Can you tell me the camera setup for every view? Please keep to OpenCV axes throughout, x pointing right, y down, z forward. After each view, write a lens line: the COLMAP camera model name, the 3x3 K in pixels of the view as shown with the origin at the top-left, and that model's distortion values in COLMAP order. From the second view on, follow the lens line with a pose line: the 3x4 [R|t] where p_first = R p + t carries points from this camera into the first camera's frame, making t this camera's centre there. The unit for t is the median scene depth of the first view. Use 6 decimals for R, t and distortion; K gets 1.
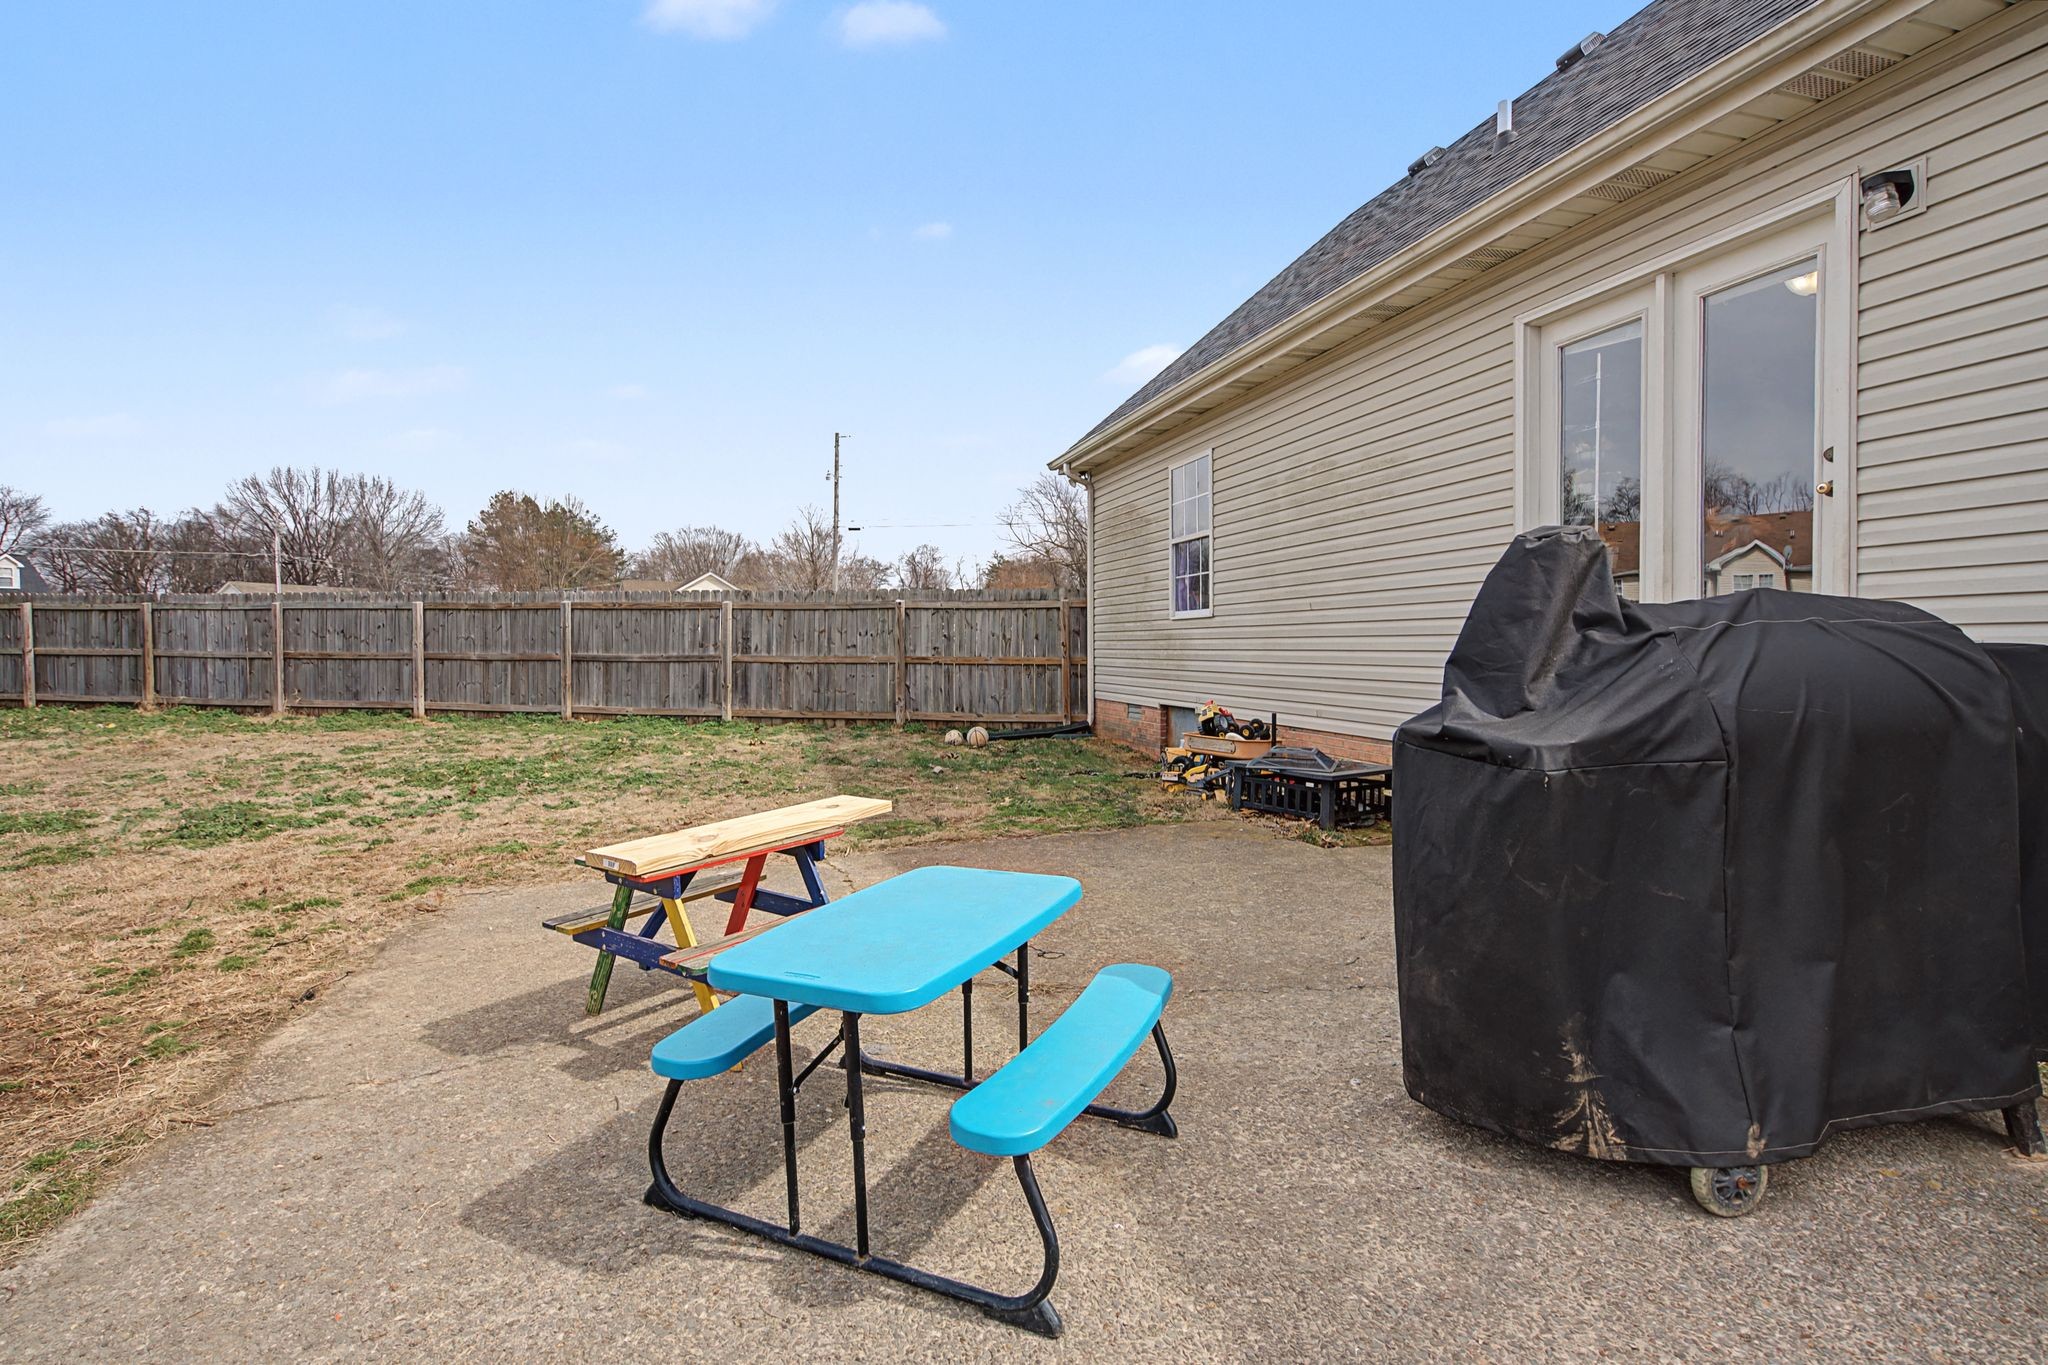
lens RADIAL K [[953.4, 0, 1012.8], [0, 953.4, 665.5], [0, 0, 1]] dist [-0.005525, 0.000455]
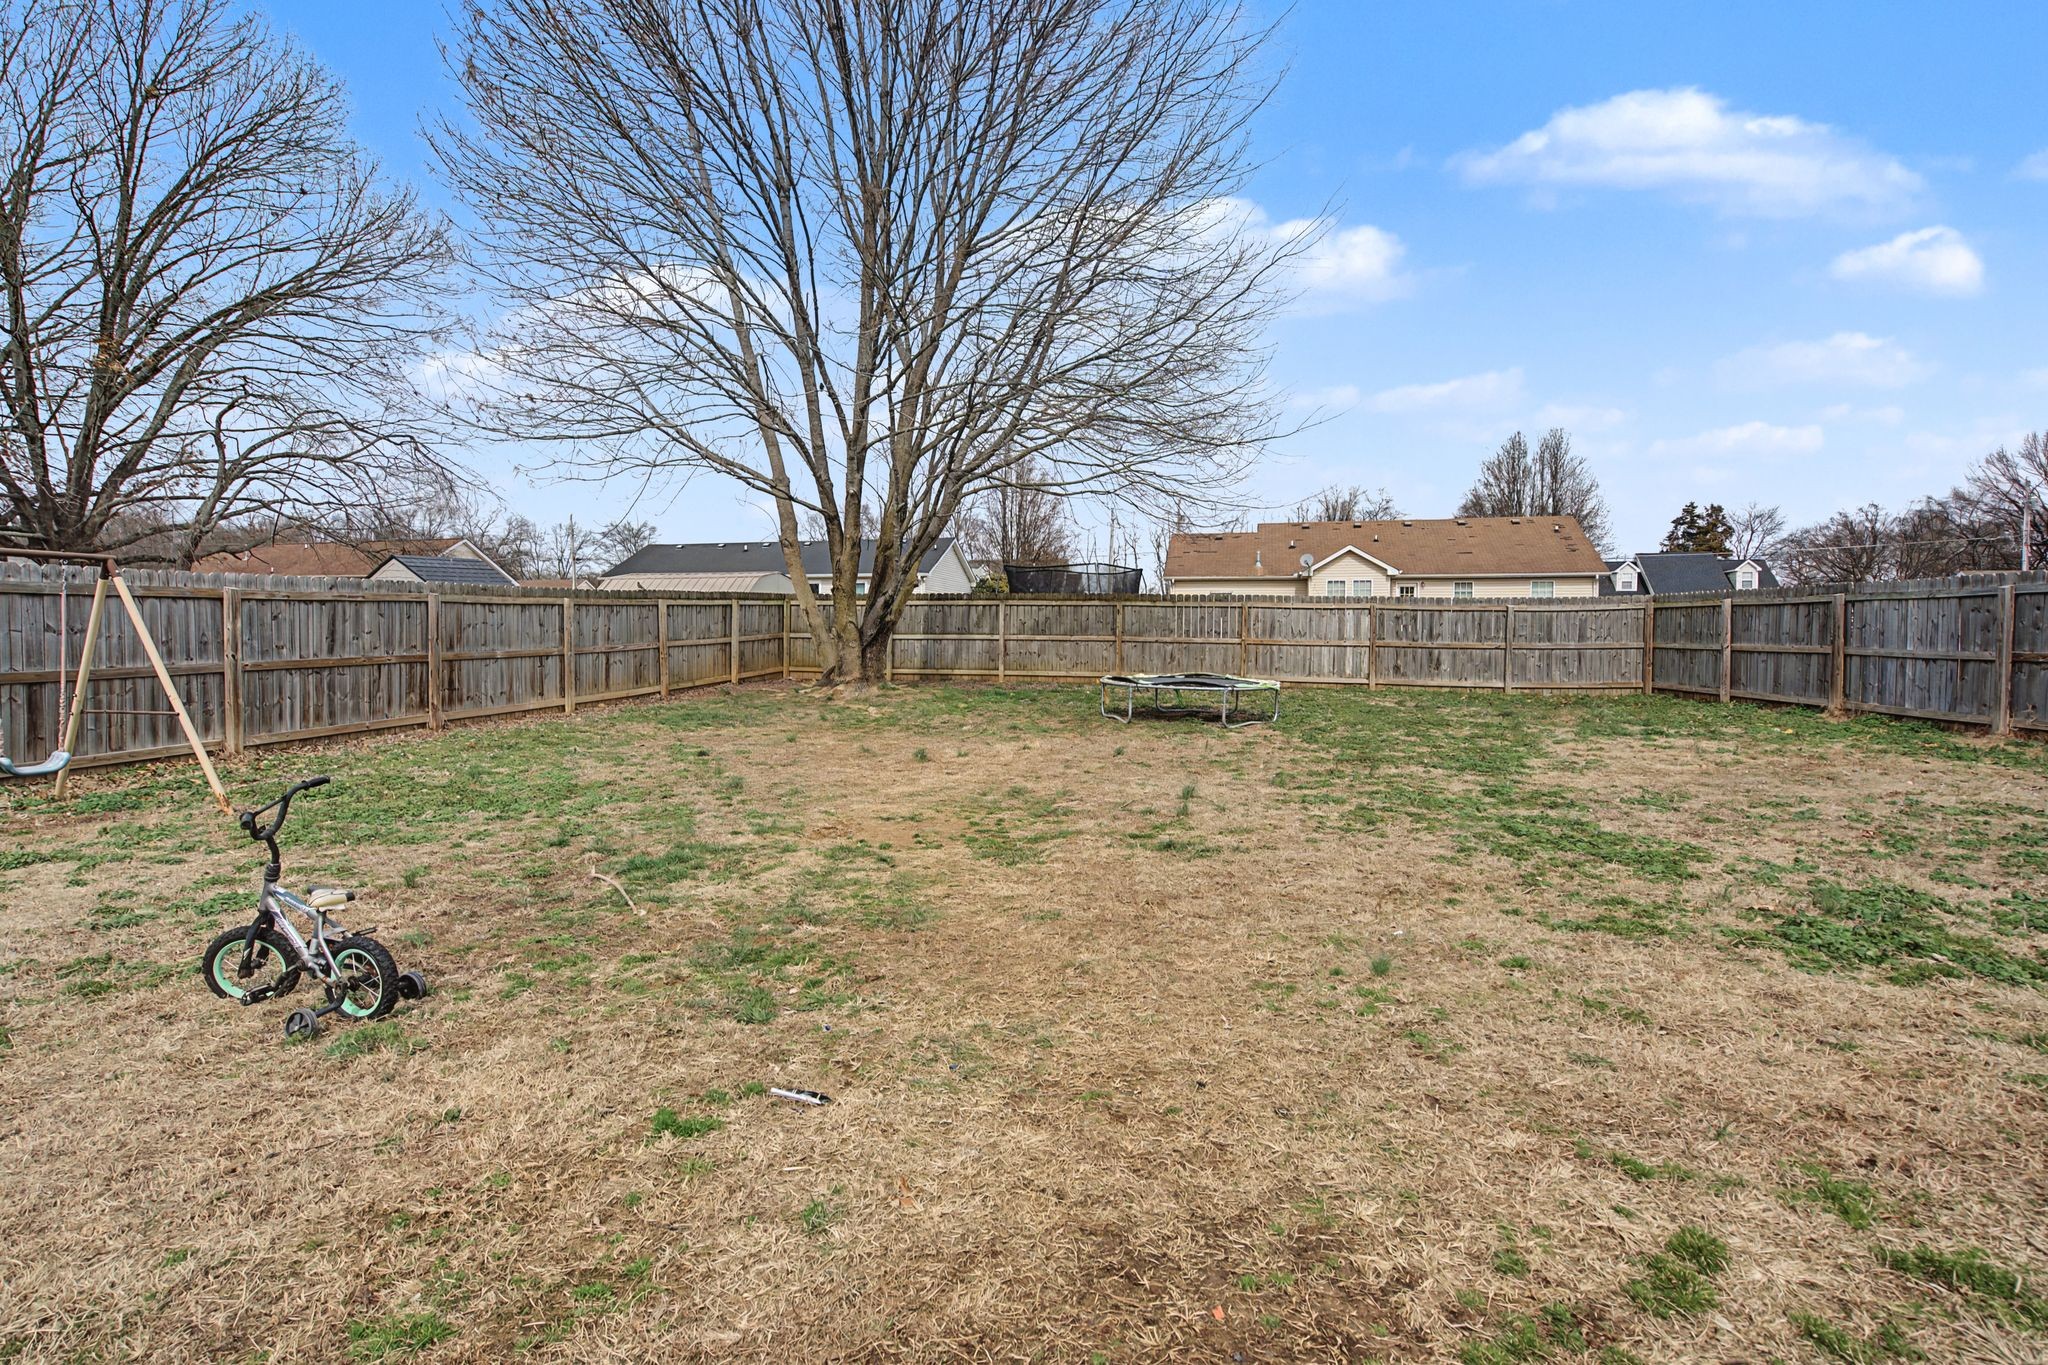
lens RADIAL K [[953.4, 0, 1018.5], [0, 953.4, 673.1], [0, 0, 1]] dist [-0.005525, 0.000455]
pose [[0.098952, 0.038651, -0.994341, -0.112879], [-0.026651, 0.998990, 0.036179, -0.004288], [0.994735, 0.022920, 0.099882, 0.160771]]
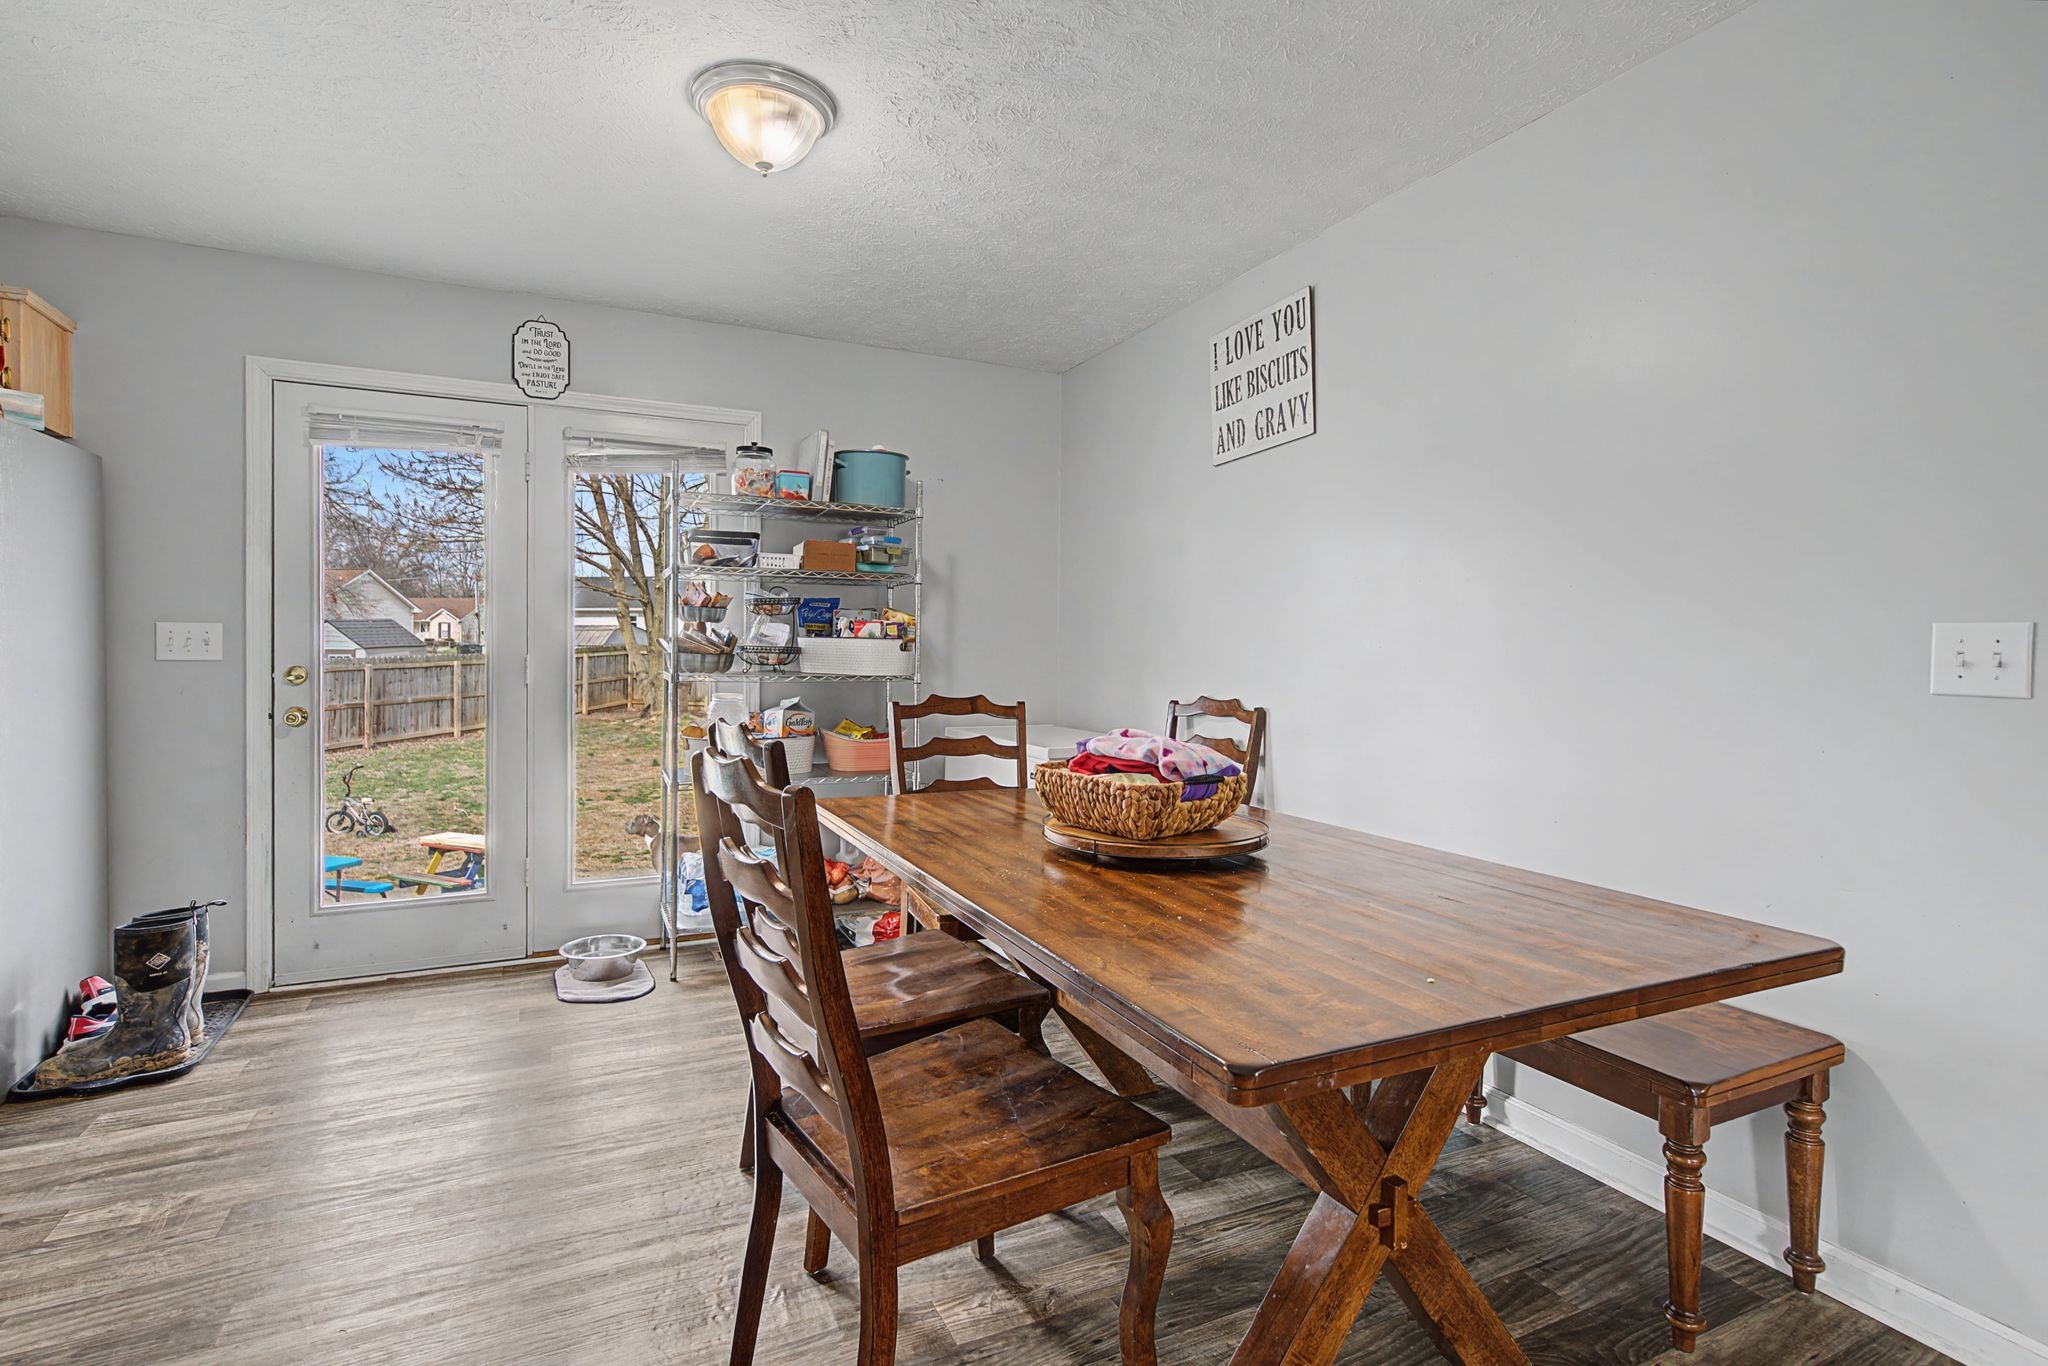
lens RADIAL K [[953.4, 0, 1006.2], [0, 953.4, 669.8], [0, 0, 1]] dist [-0.005525, 0.000455]
pose [[0.169292, 0.018593, -0.985391, 0.452218], [-0.031028, 0.999427, 0.013528, -0.065311], [0.985077, 0.028284, 0.169772, 0.380753]]
